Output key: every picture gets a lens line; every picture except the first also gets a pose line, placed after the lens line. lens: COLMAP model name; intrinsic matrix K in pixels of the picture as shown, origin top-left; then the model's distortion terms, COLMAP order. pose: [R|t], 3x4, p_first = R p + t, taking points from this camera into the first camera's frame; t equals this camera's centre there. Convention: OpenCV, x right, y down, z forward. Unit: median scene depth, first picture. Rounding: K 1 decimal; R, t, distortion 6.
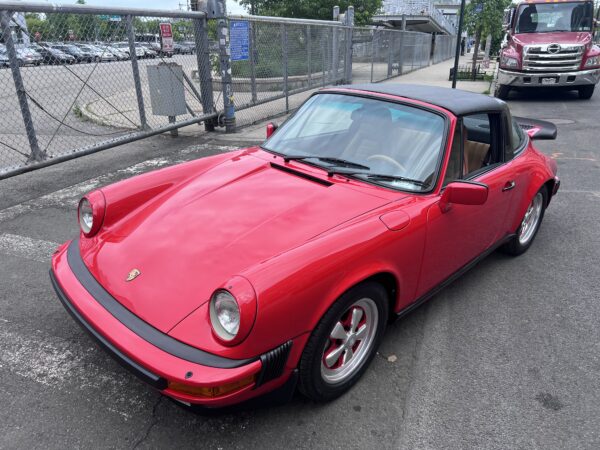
lens RADIAL K [[465.8, 0, 304.1], [0, 465.8, 223.2], [0, 0, 1]] dist [0.042829, -0.057916]
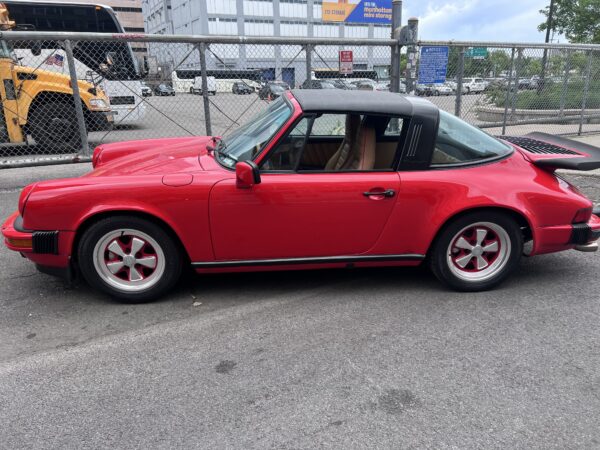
lens RADIAL K [[465.8, 0, 301.7], [0, 465.8, 225.5], [0, 0, 1]] dist [0.042829, -0.057916]
pose [[0.742825, 0.198513, -0.639377, 0.402083], [-0.241462, 0.970190, 0.020694, 0.002039], [0.624425, 0.139013, 0.768615, 0.080146]]
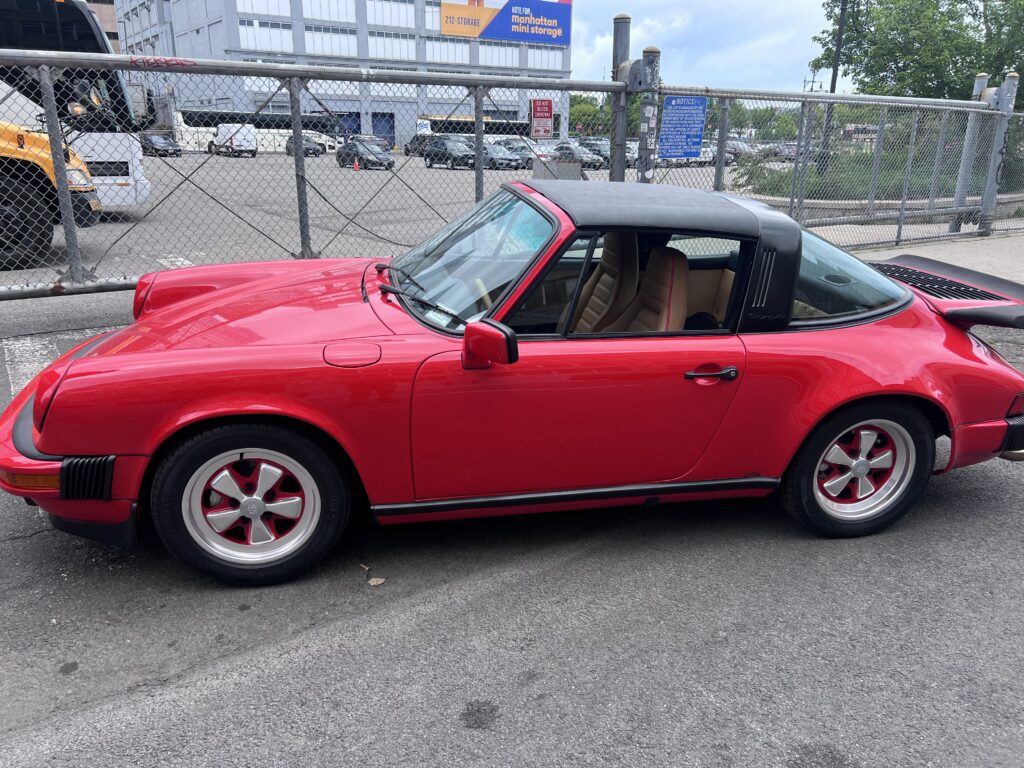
lens RADIAL K [[795.0, 0, 506.8], [0, 795.0, 374.0], [0, 0, 1]] dist [0.042829, -0.057916]
pose [[0.822122, 0.183597, -0.538895, 0.315566], [-0.230148, 0.972958, -0.019630, -0.002355], [0.520718, 0.140164, 0.842144, 0.048553]]
